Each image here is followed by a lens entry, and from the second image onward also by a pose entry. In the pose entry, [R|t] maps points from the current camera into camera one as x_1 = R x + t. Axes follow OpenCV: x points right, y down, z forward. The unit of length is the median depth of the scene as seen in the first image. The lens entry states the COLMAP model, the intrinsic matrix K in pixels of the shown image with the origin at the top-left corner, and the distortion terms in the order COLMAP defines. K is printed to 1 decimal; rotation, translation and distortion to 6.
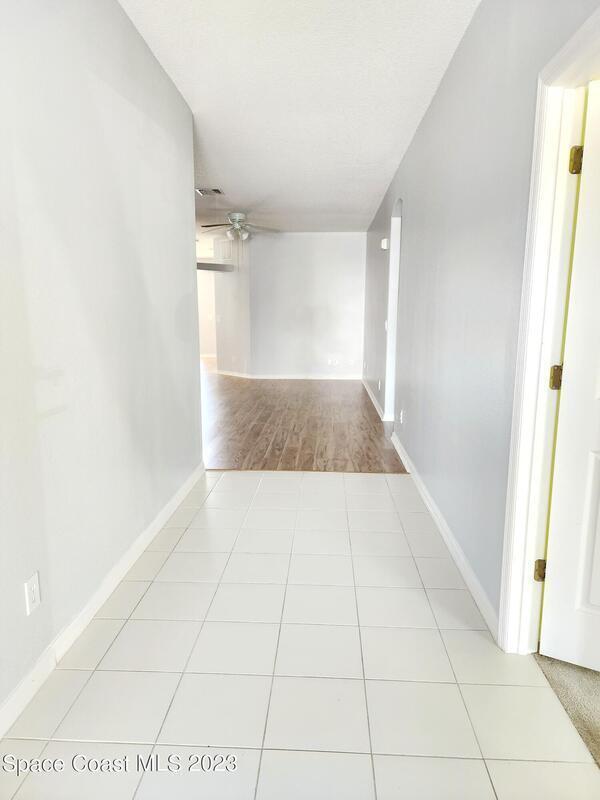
lens RADIAL K [[532.0, 0, 304.5], [0, 532.0, 394.5], [0, 0, 1]] dist [0.080003, -0.069956]
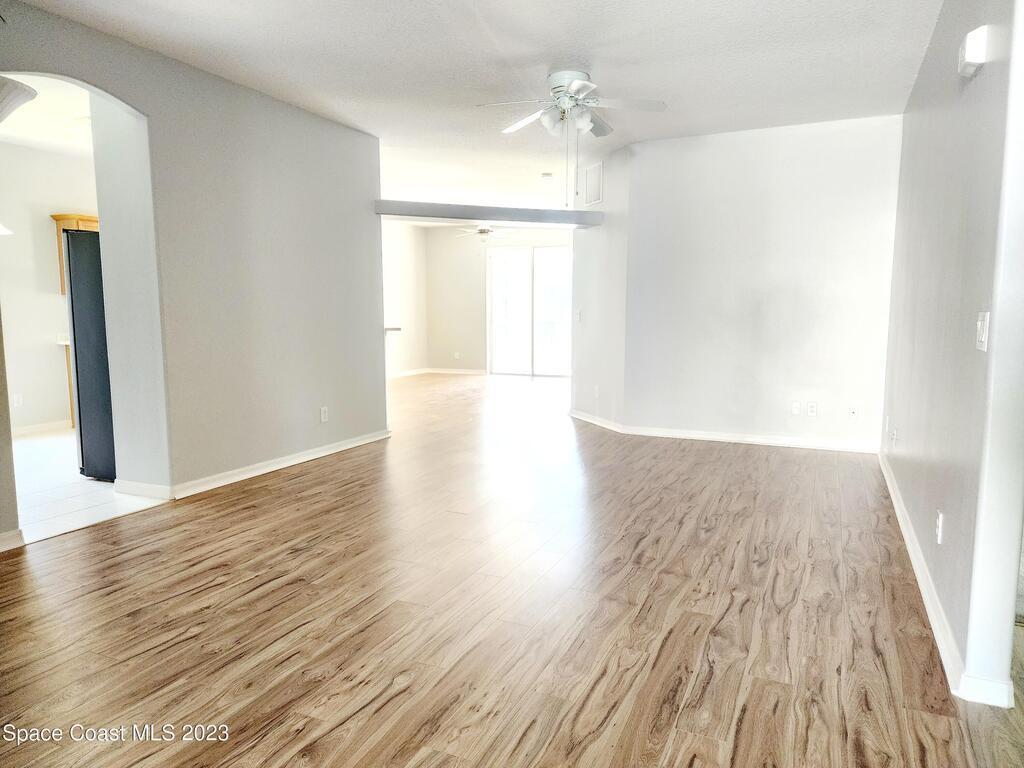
lens RADIAL K [[681.0, 0, 519.4], [0, 681.0, 382.9], [0, 0, 1]] dist [0.080003, -0.069956]
pose [[0.929393, 0.033410, -0.367577, 0.042957], [-0.049389, 0.998196, -0.034148, -0.051962], [0.365773, 0.049891, 0.929366, 0.380871]]
